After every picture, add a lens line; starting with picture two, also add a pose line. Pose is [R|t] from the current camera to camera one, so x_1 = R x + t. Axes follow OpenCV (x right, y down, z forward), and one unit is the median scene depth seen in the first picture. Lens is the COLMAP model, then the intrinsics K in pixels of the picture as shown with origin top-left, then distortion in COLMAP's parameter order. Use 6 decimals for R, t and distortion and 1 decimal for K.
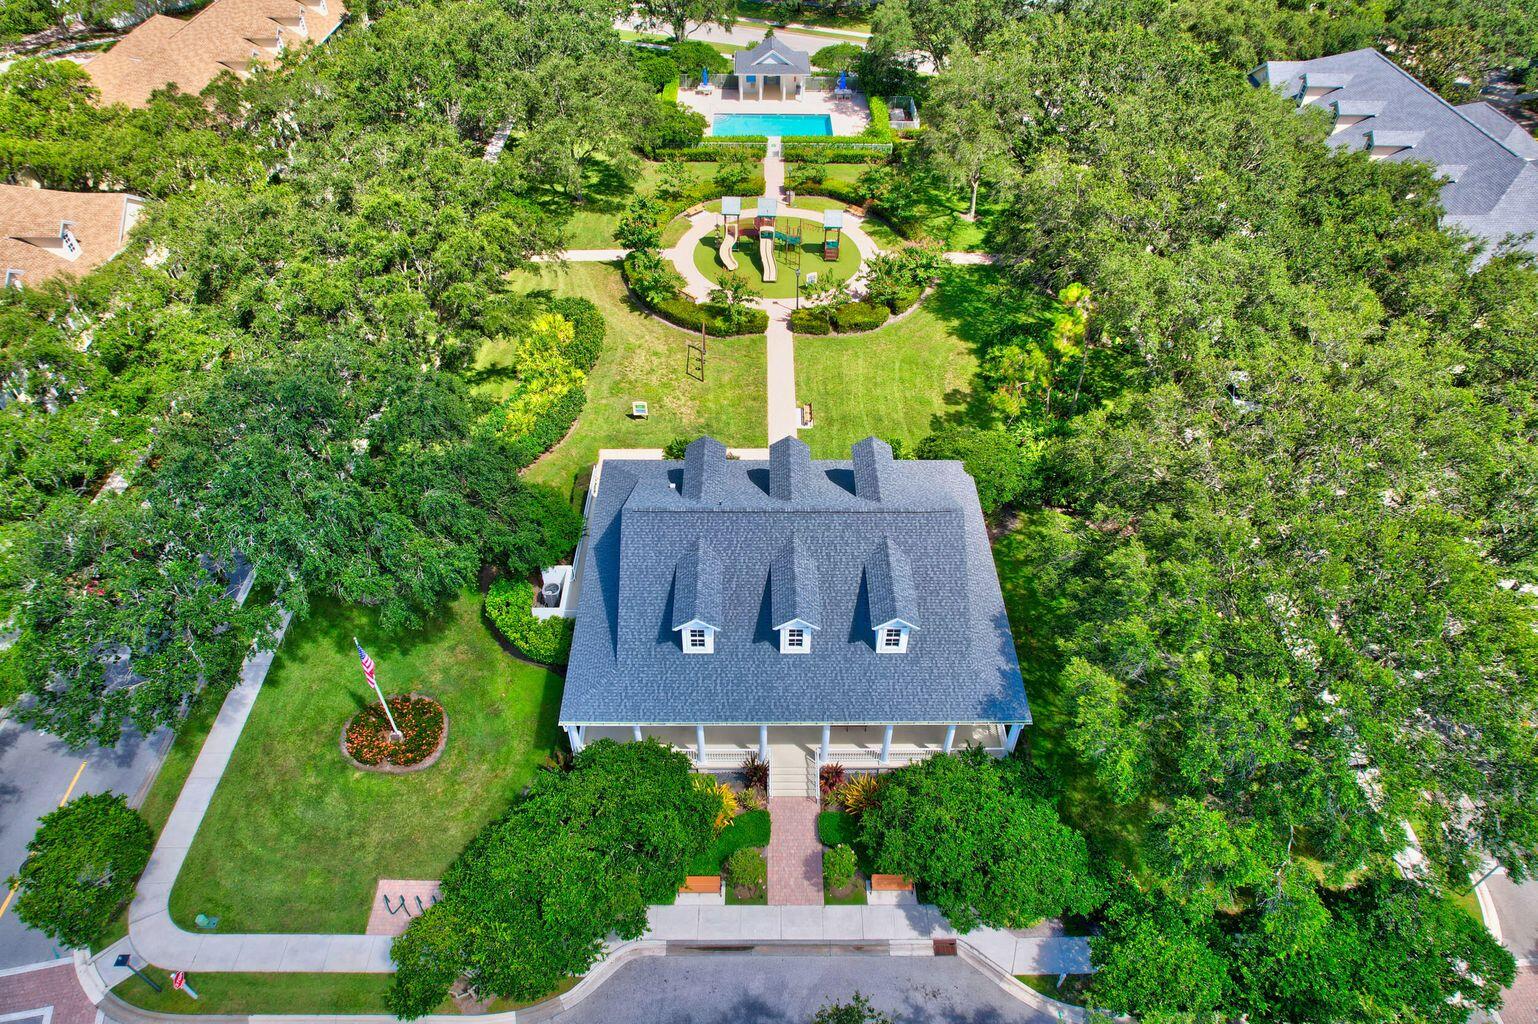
lens RADIAL K [[988.4, 0, 767.3], [0, 988.4, 506.7], [0, 0, 1]] dist [-0.048955, -0.000690]
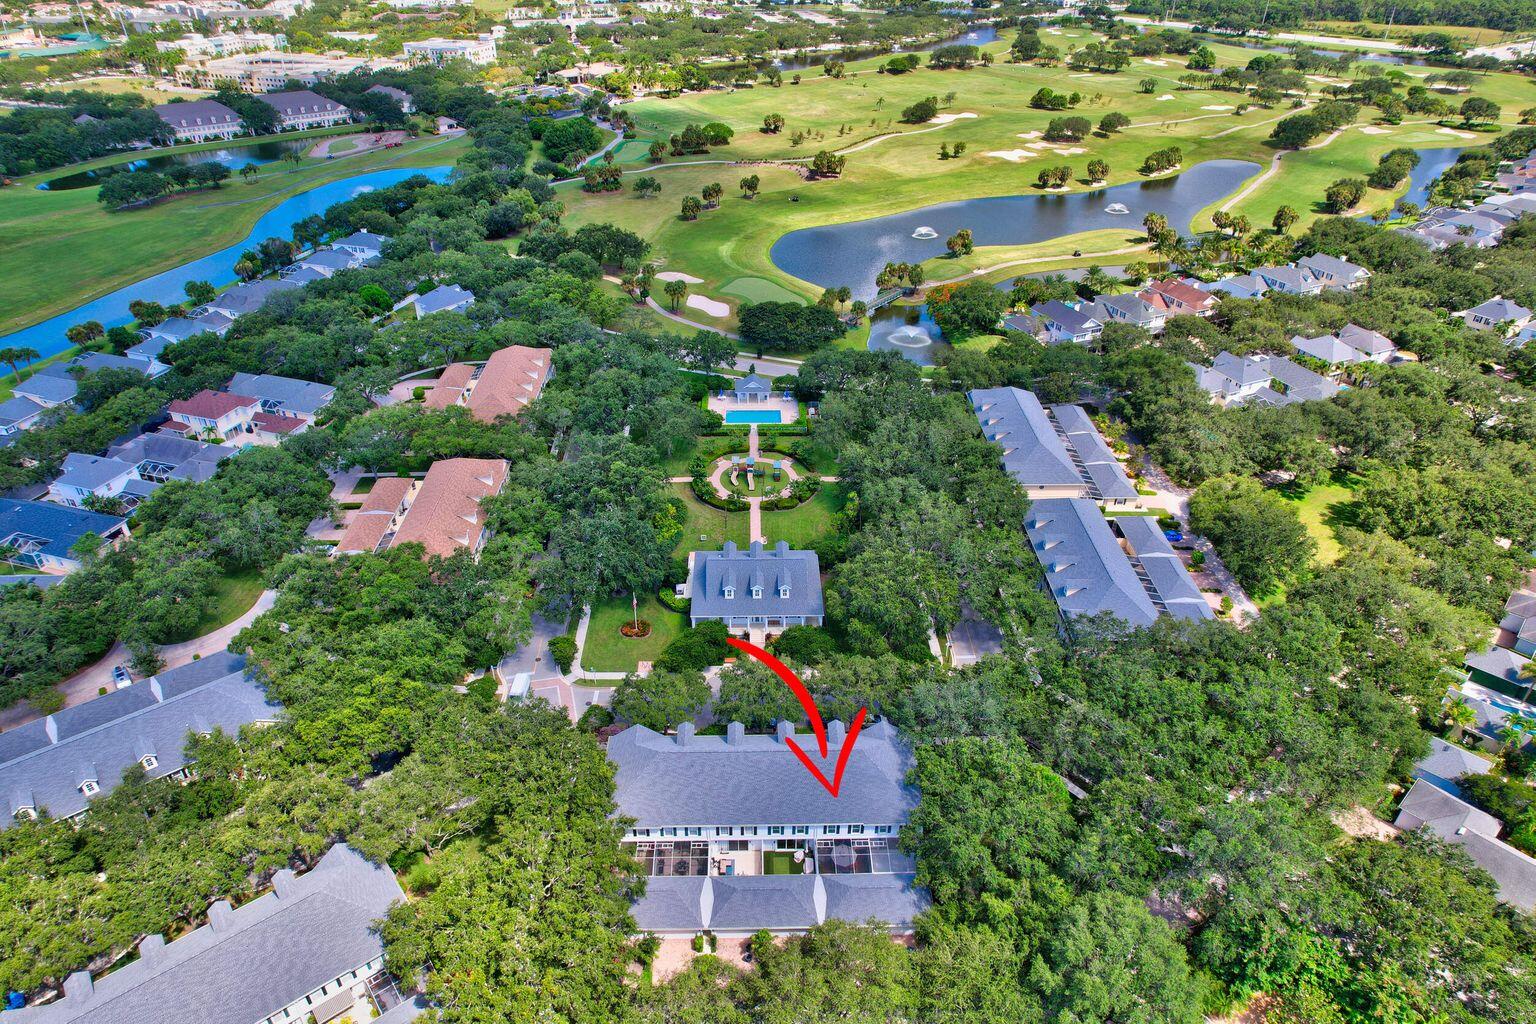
lens RADIAL K [[974.4, 0, 768.4], [0, 974.4, 511.5], [0, 0, 1]] dist [-0.000228, -0.000001]
pose [[0.999916, -0.008697, 0.009605, 0.019699], [0.010331, 0.982521, -0.185863, 0.265025], [-0.007820, 0.185947, 0.982529, -1.325264]]
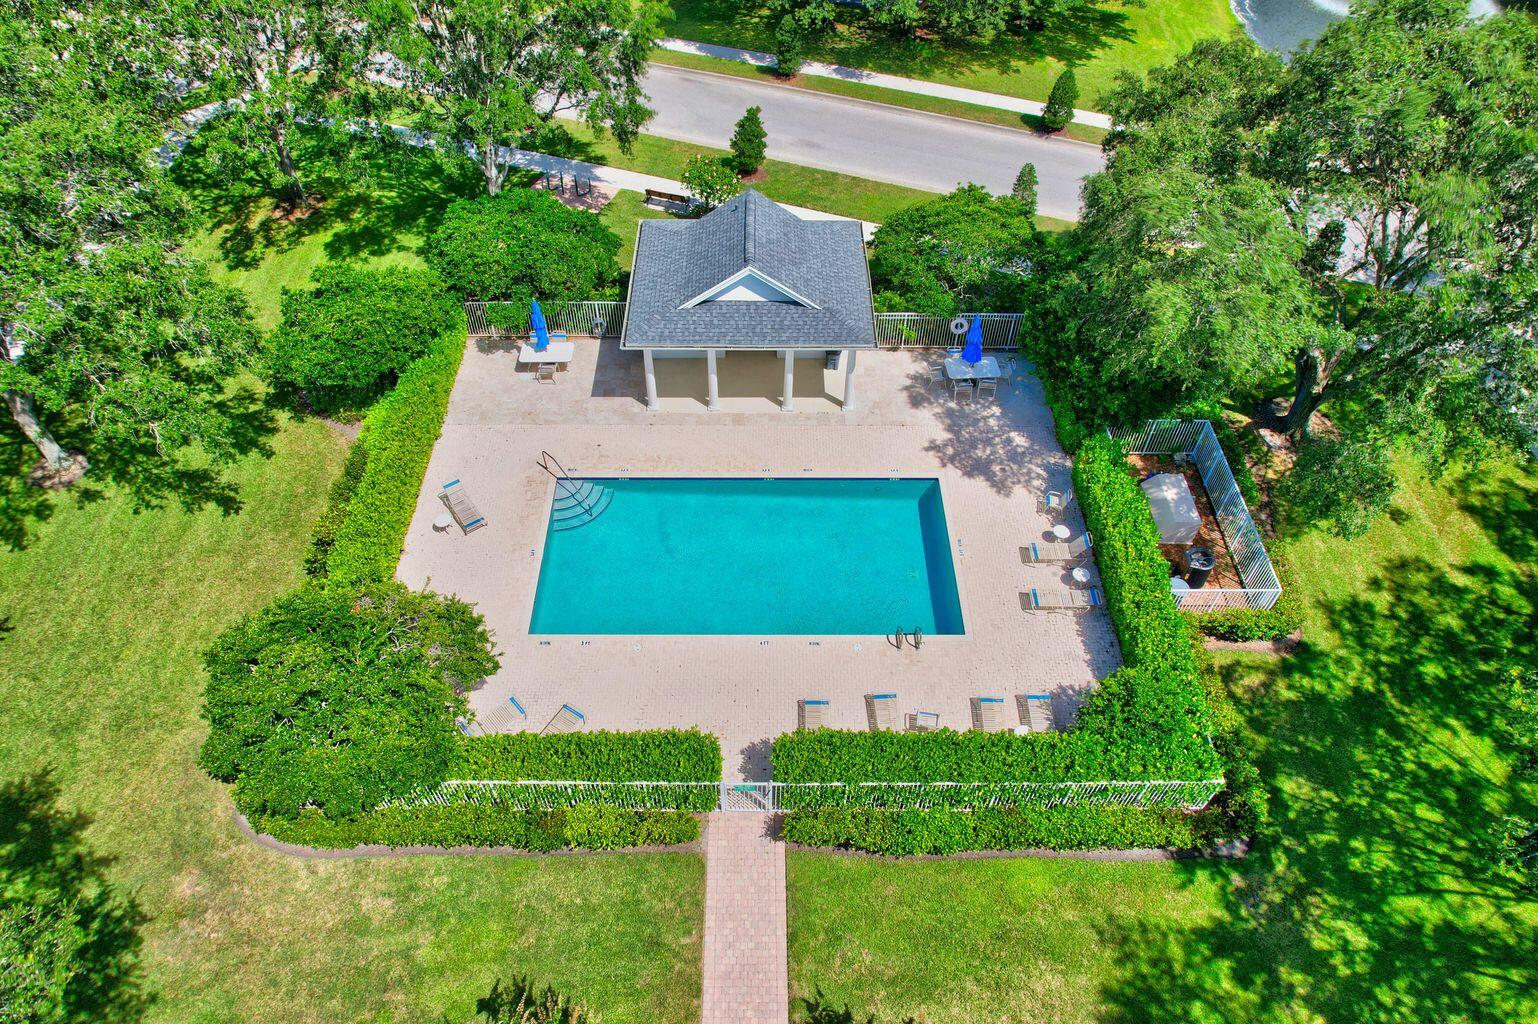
lens RADIAL K [[988.4, 0, 767.9], [0, 988.4, 512.8], [0, 0, 1]] dist [-0.048955, -0.000690]
pose [[0.999990, -0.000394, -0.004386, 0.015755], [0.000822, 0.995193, 0.097925, -0.541476], [0.004327, -0.097928, 0.995184, 0.891896]]
